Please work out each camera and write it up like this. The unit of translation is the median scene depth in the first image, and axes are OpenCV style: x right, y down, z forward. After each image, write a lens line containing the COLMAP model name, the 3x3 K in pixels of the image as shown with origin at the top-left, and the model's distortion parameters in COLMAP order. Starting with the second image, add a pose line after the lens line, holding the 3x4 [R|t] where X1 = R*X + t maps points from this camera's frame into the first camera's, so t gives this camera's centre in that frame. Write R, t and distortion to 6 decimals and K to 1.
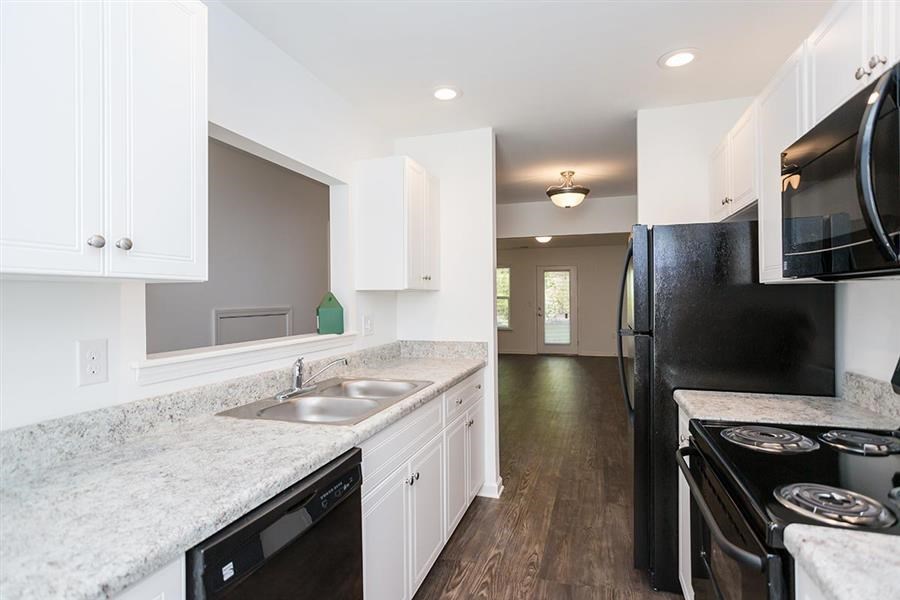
lens RADIAL K [[463.0, 0, 453.1], [0, 463.0, 299.0], [0, 0, 1]] dist [0.000381, 0.001905]
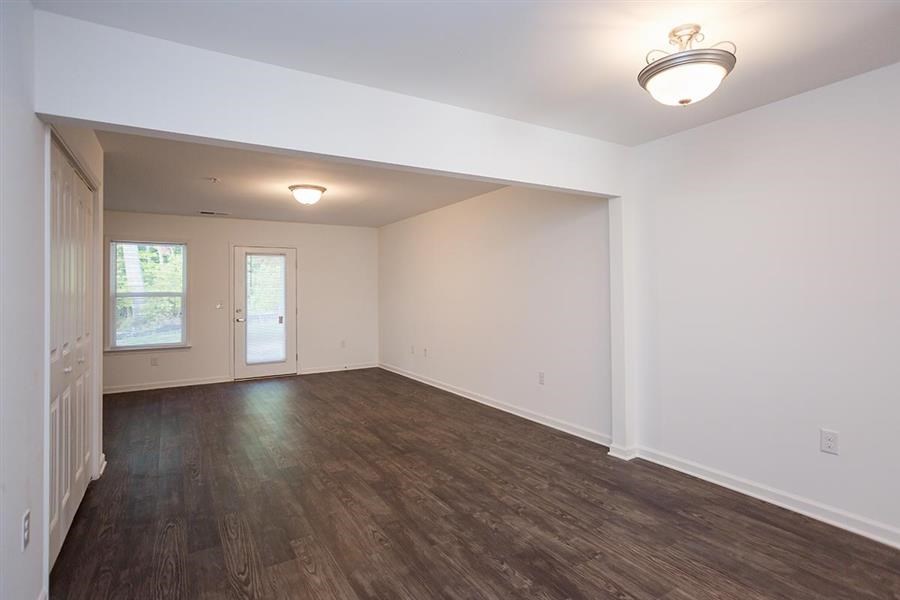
lens RADIAL K [[463.0, 0, 449.6], [0, 463.0, 298.1], [0, 0, 1]] dist [0.000381, 0.001905]
pose [[0.668191, -0.002646, 0.743985, -0.403516], [0.004579, 0.999989, -0.000556, 0.017646], [-0.743976, 0.003779, 0.668196, 1.358569]]
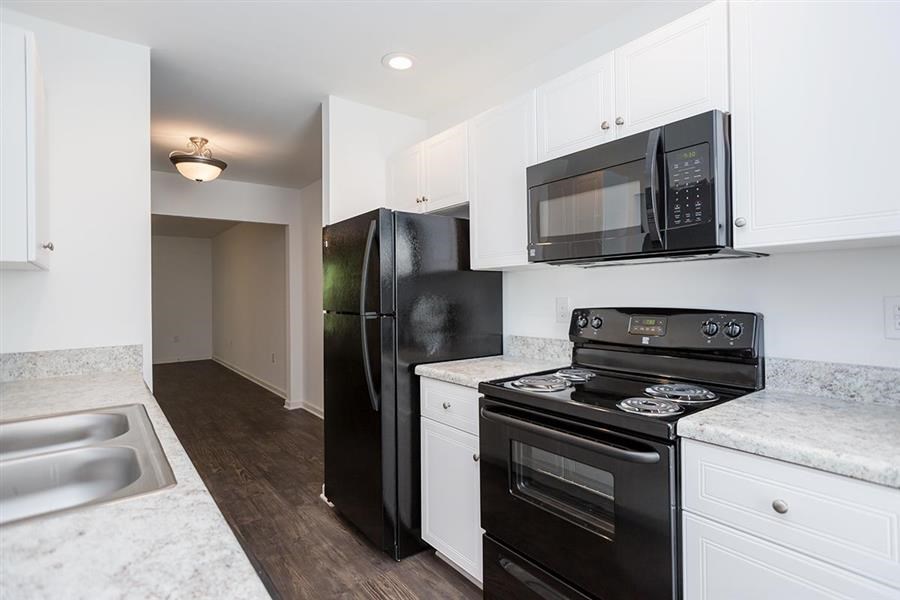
lens RADIAL K [[463.0, 0, 451.0], [0, 463.0, 295.0], [0, 0, 1]] dist [0.000381, 0.001905]
pose [[0.576755, 0.001758, 0.816915, -0.265951], [0.009201, 0.999920, -0.008648, 0.030812], [-0.816865, 0.012505, 0.576693, 0.229092]]
